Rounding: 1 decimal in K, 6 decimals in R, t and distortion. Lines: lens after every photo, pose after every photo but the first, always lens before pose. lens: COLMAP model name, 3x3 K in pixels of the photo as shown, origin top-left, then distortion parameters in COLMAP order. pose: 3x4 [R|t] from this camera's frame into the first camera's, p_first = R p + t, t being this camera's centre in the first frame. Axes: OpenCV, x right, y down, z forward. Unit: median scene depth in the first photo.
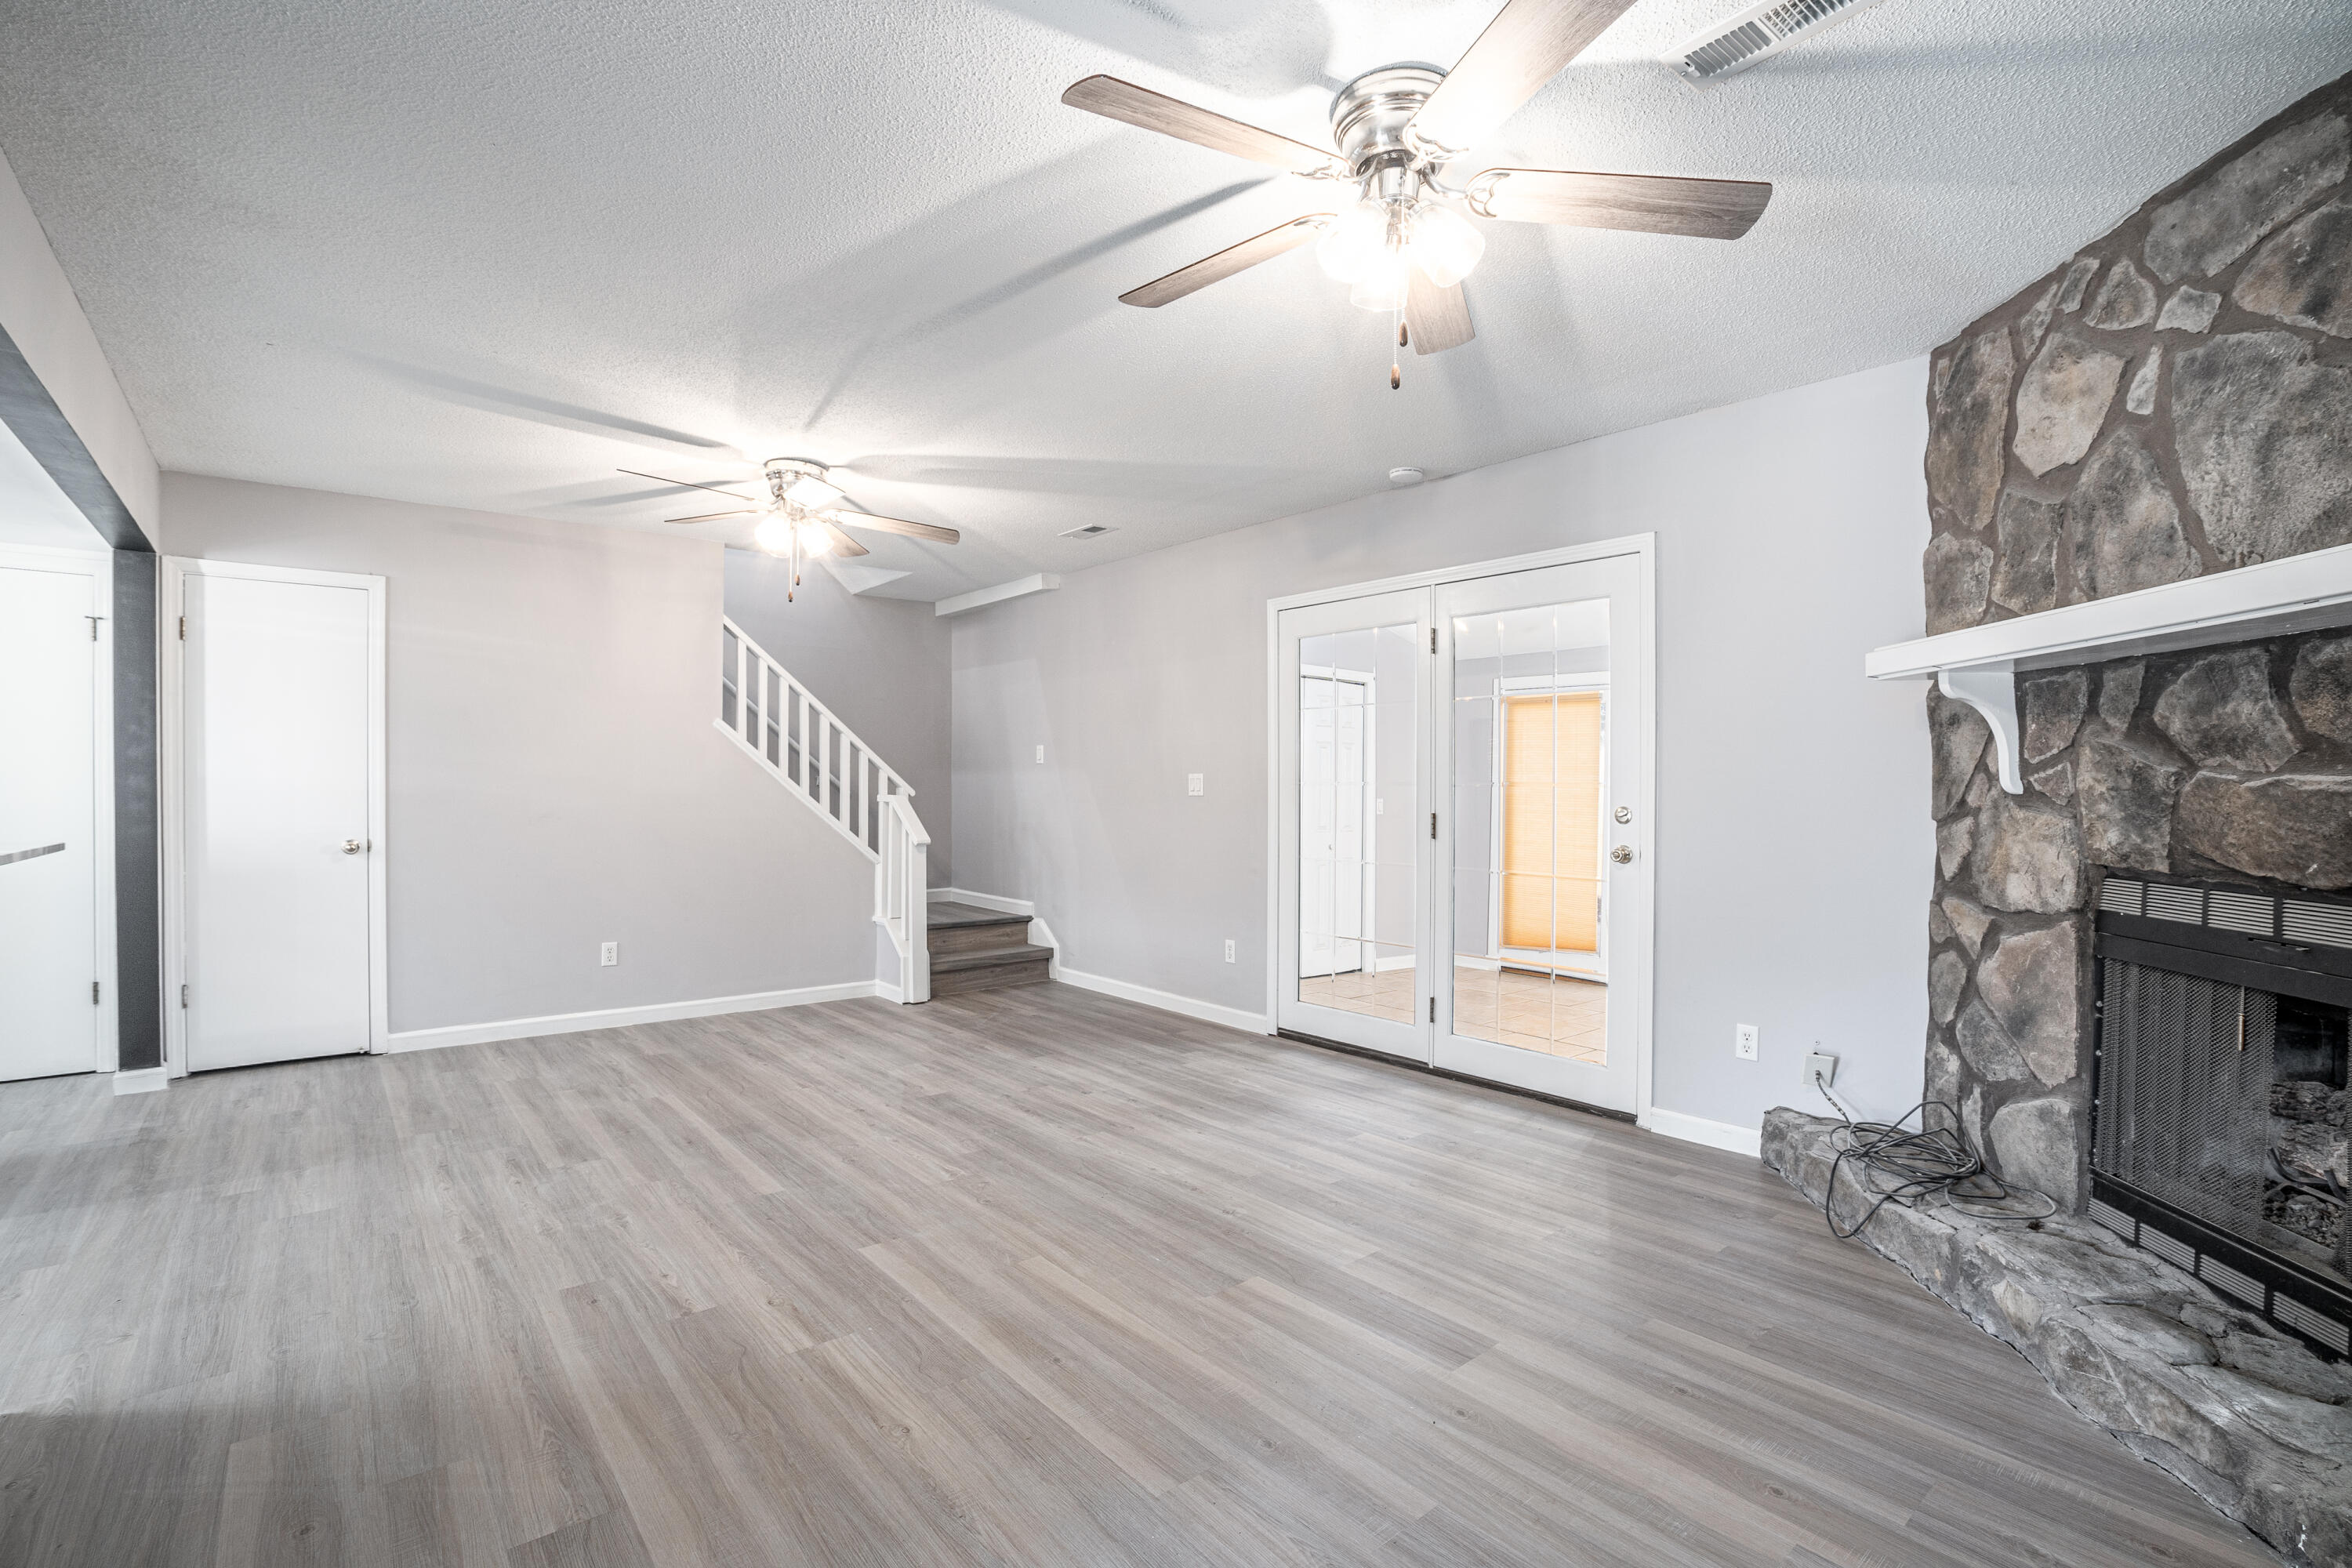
lens RADIAL K [[1066.6, 0, 1151.8], [0, 1066.6, 792.8], [0, 0, 1]] dist [-0.052167, 0.013856]
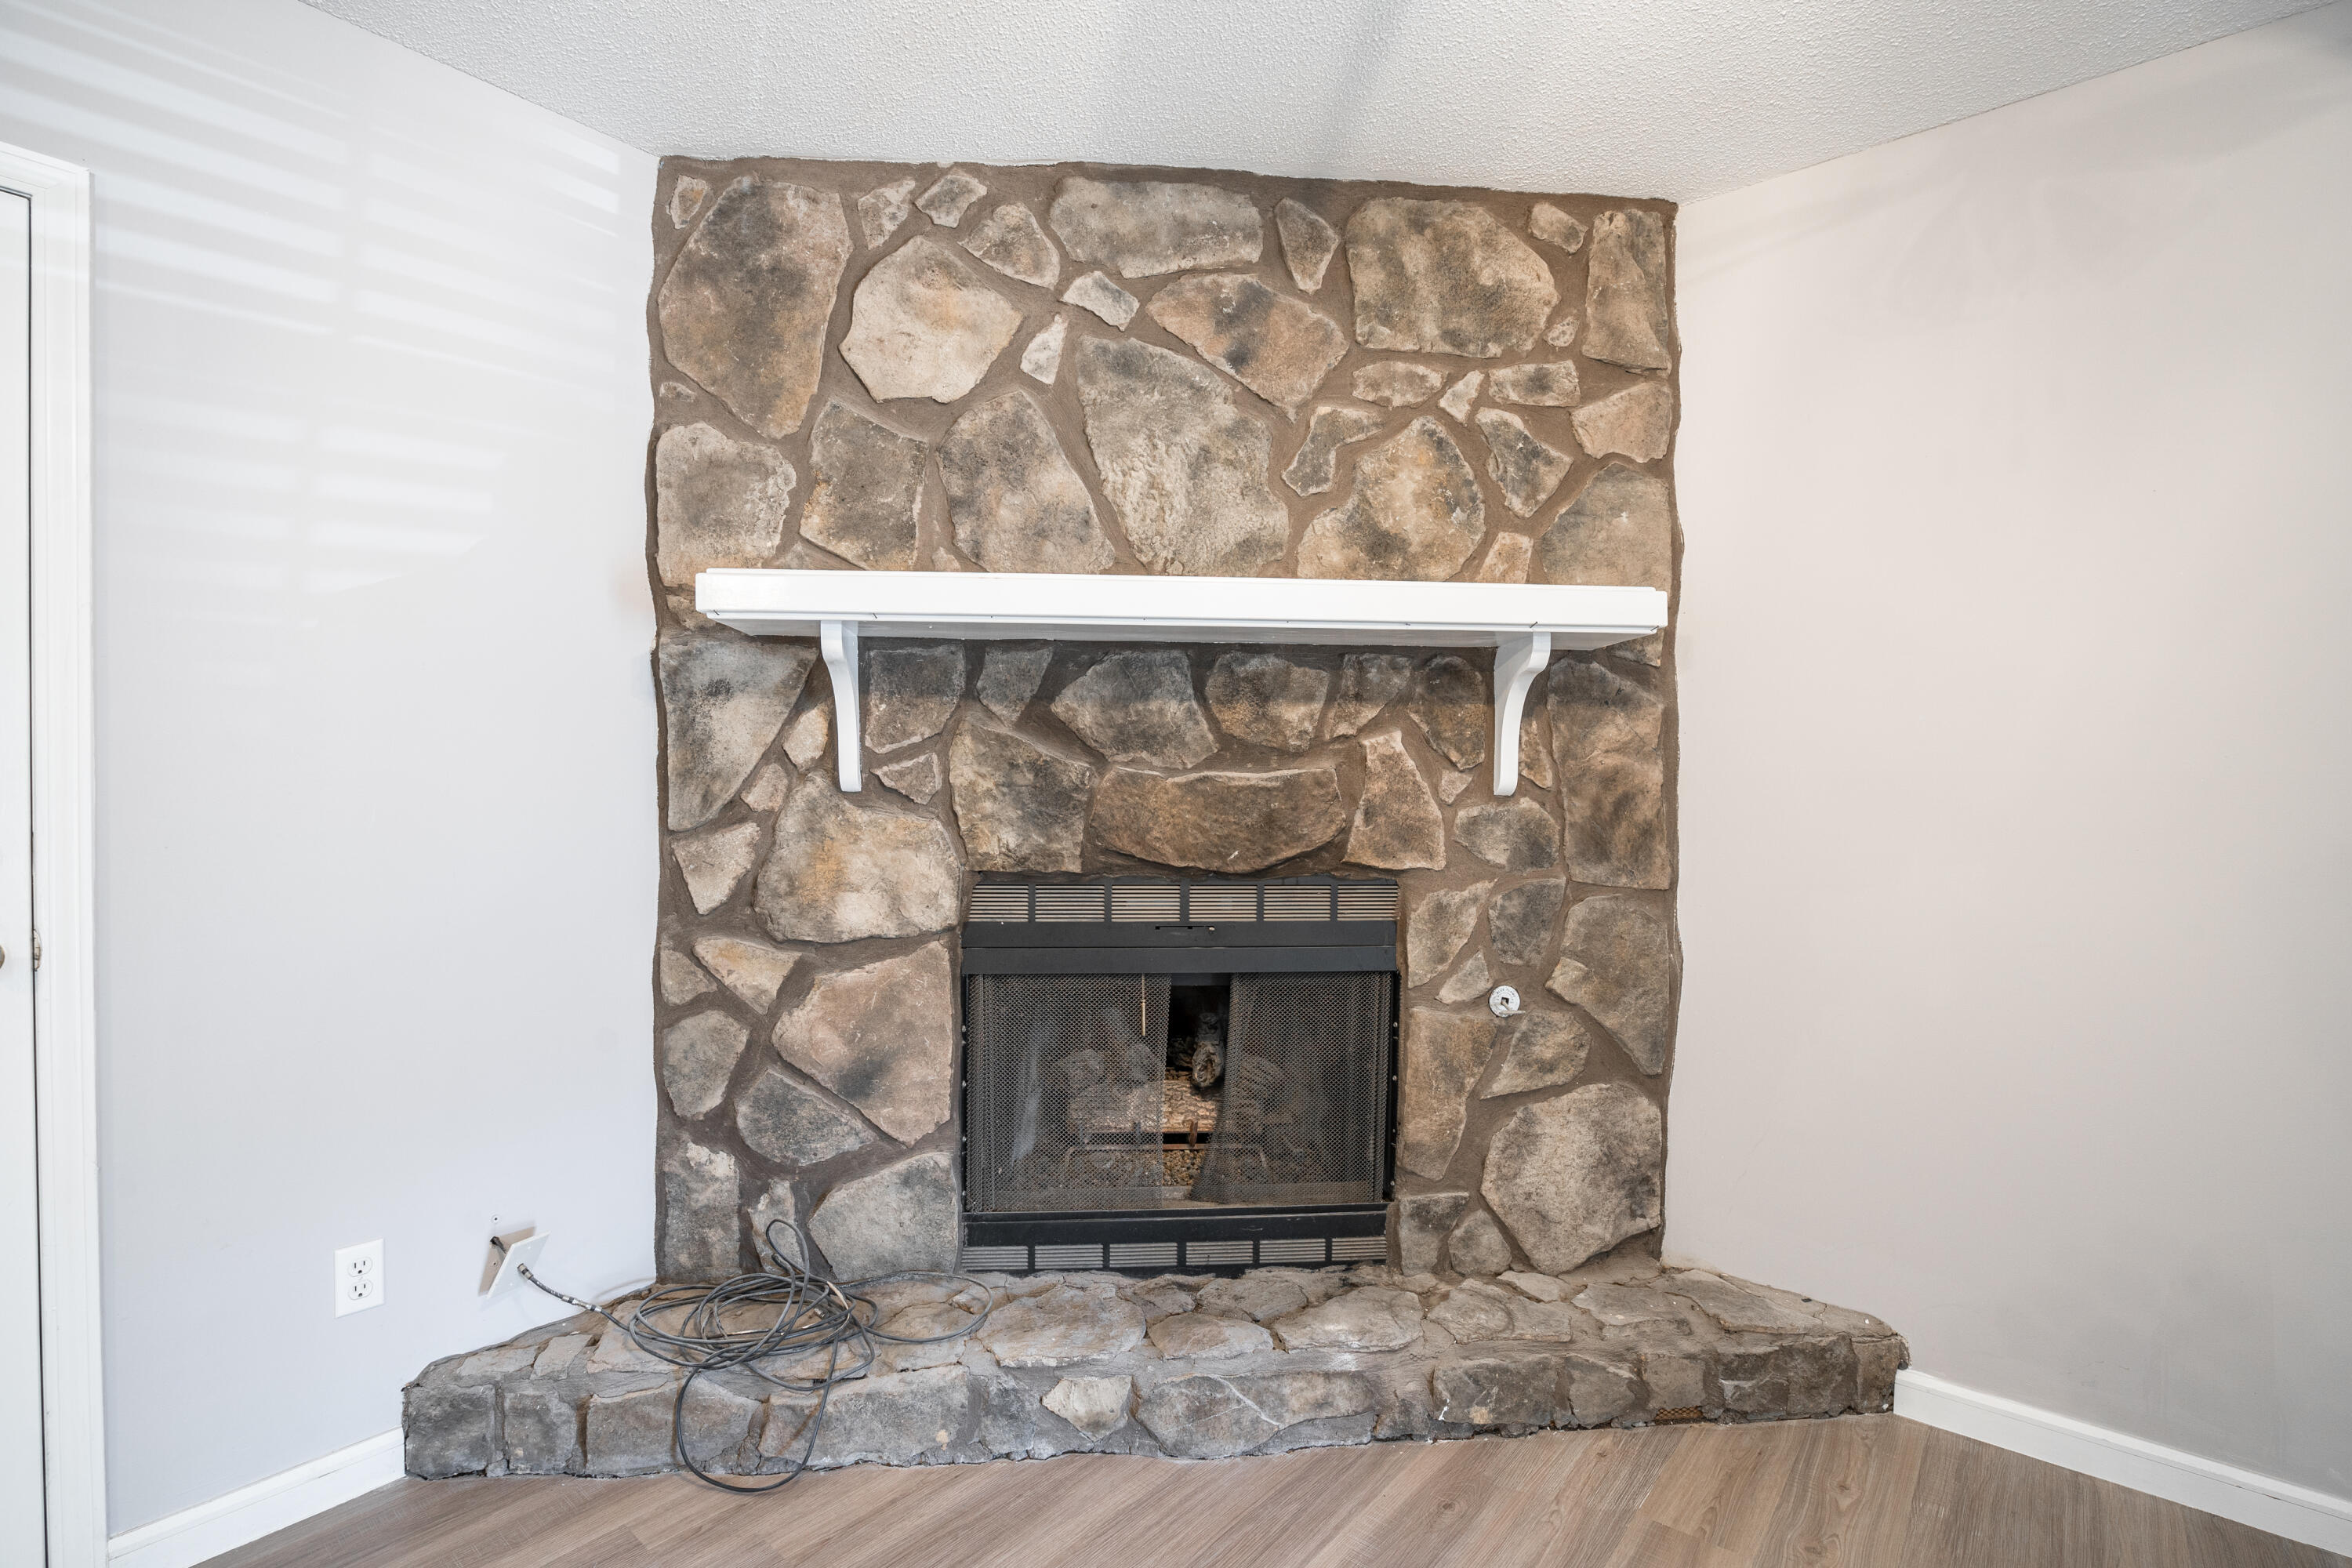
lens RADIAL K [[1066.6, 0, 1183.0], [0, 1066.6, 799.8], [0, 0, 1]] dist [-0.052167, 0.013856]
pose [[-0.191039, -0.016080, 0.981451, -0.004516], [0.004362, 0.999842, 0.017230, -0.005635], [-0.981573, 0.007573, -0.190939, 1.002491]]
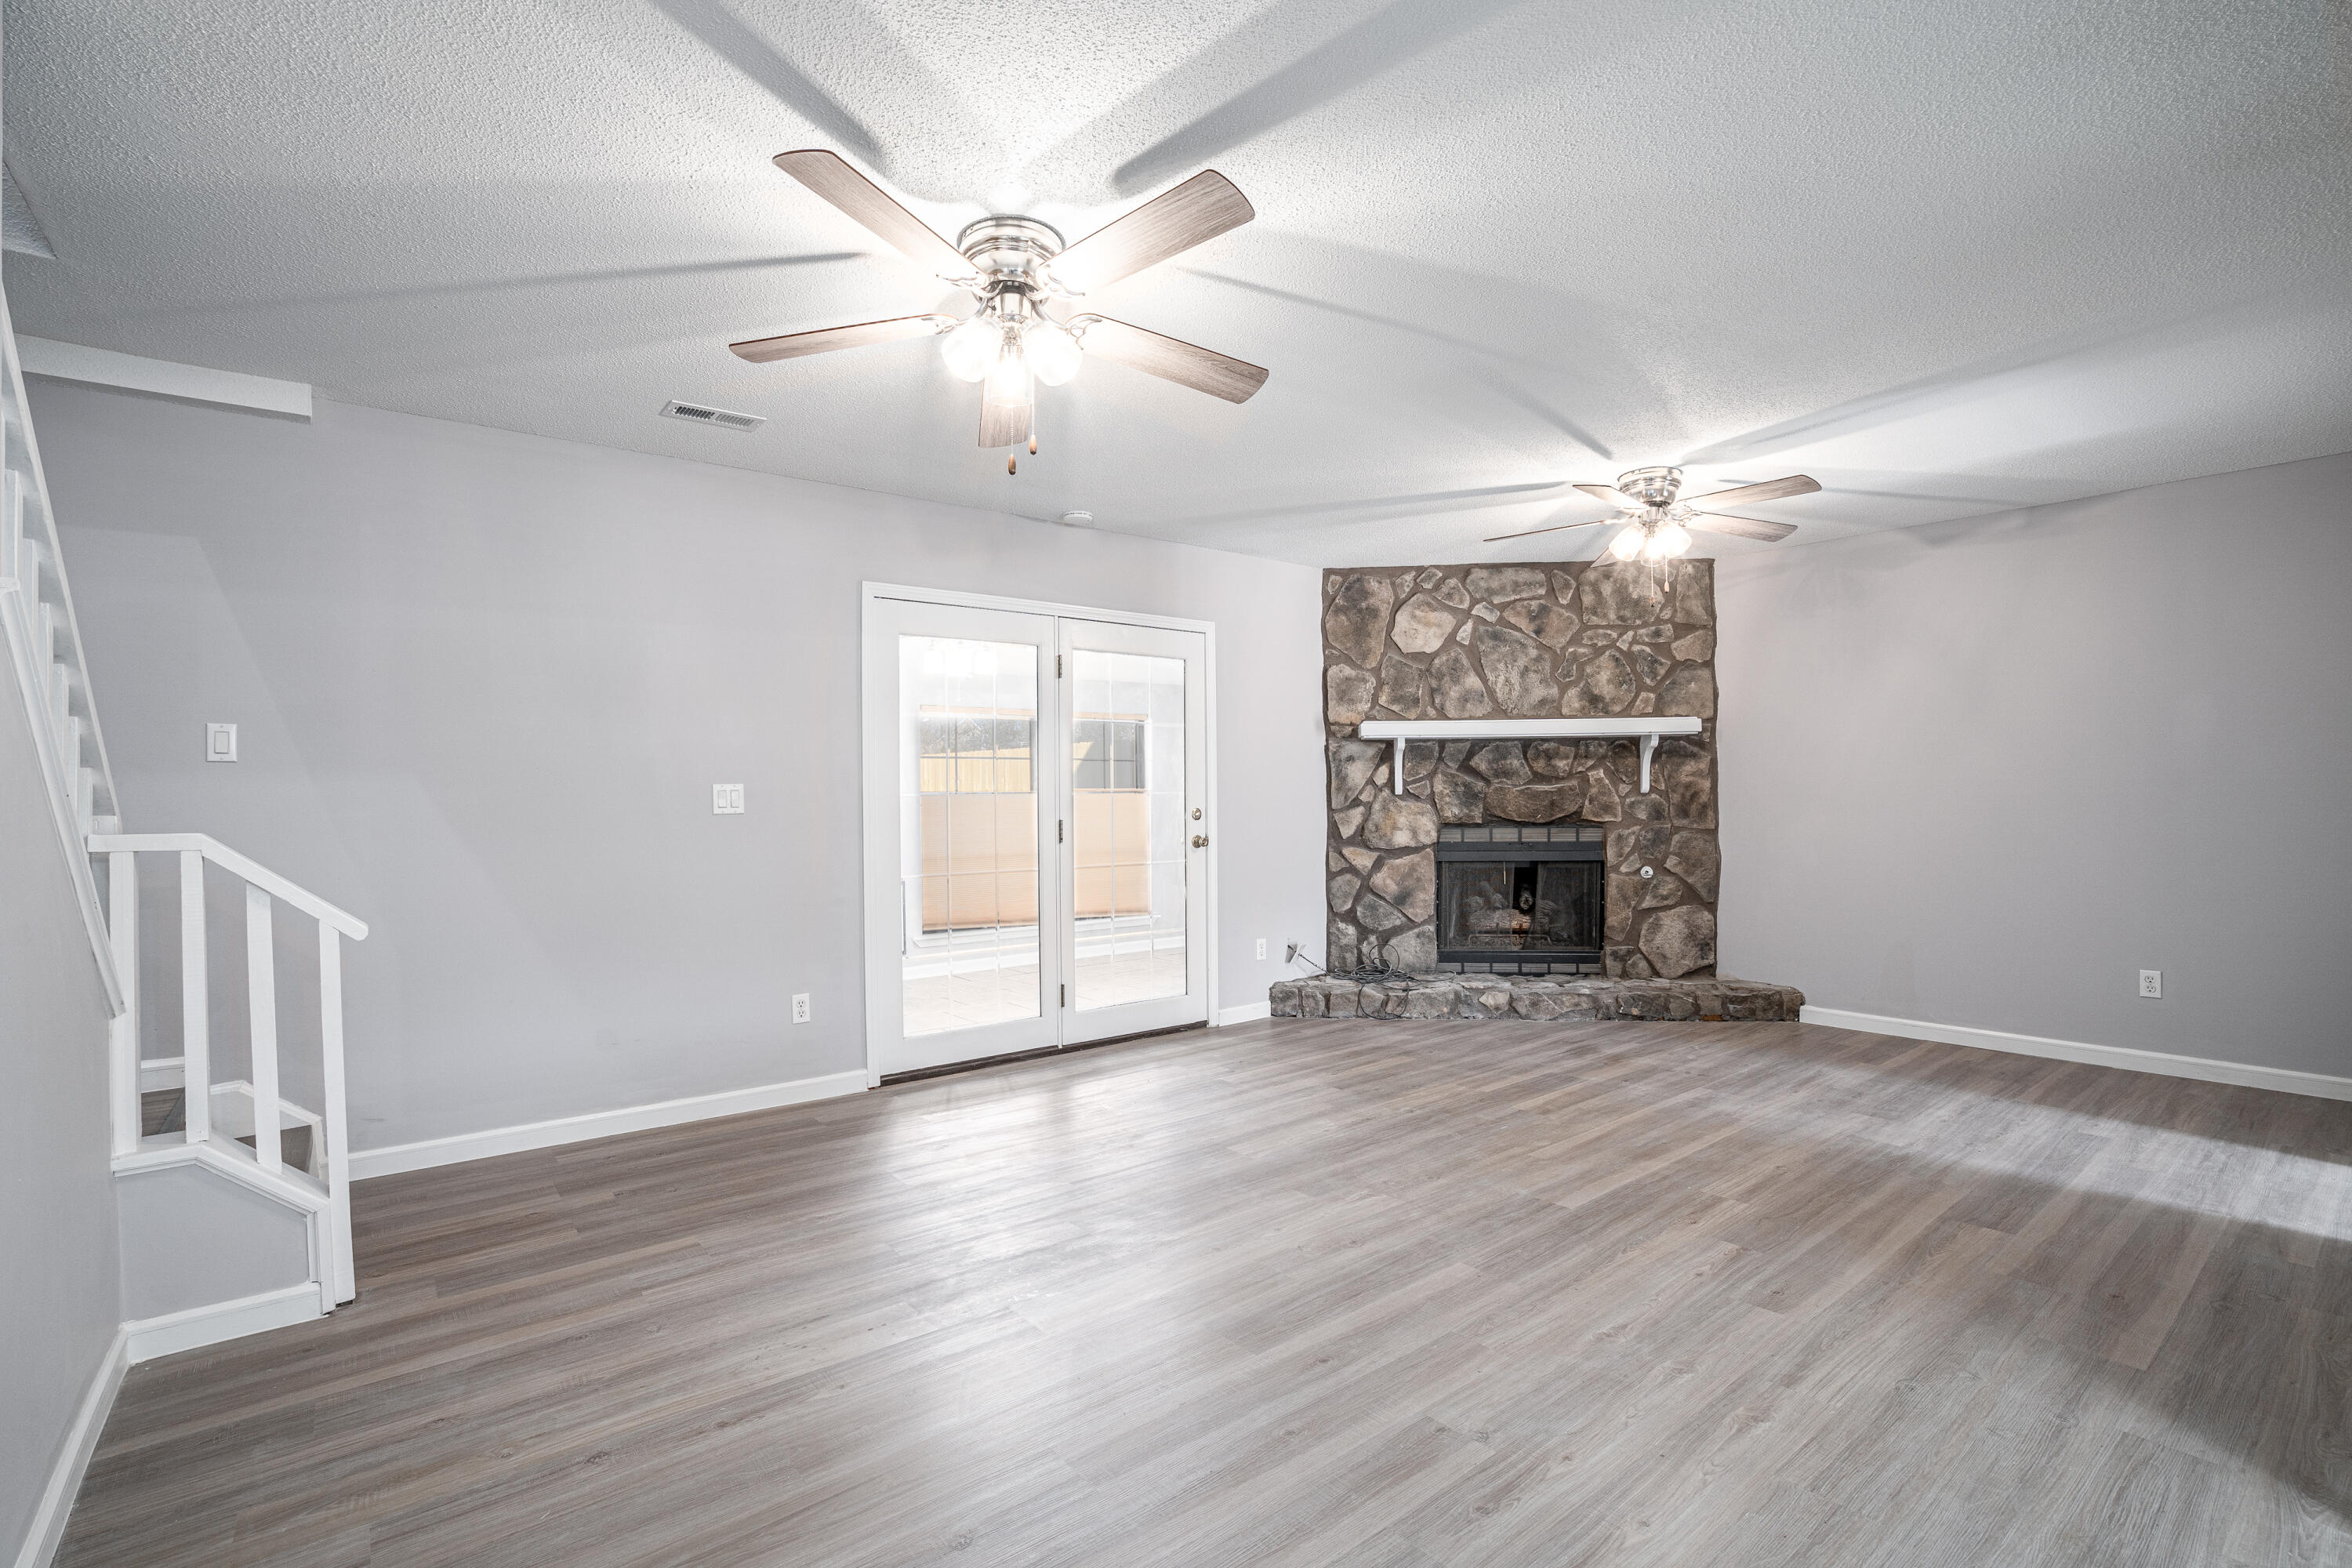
lens RADIAL K [[1066.6, 0, 1190.7], [0, 1066.6, 793.1], [0, 0, 1]] dist [-0.052167, 0.013856]
pose [[0.004078, -0.000757, 0.999991, -1.579379], [0.018030, 0.999837, 0.000684, -0.012416], [-0.999829, 0.018027, 0.004091, 1.582654]]
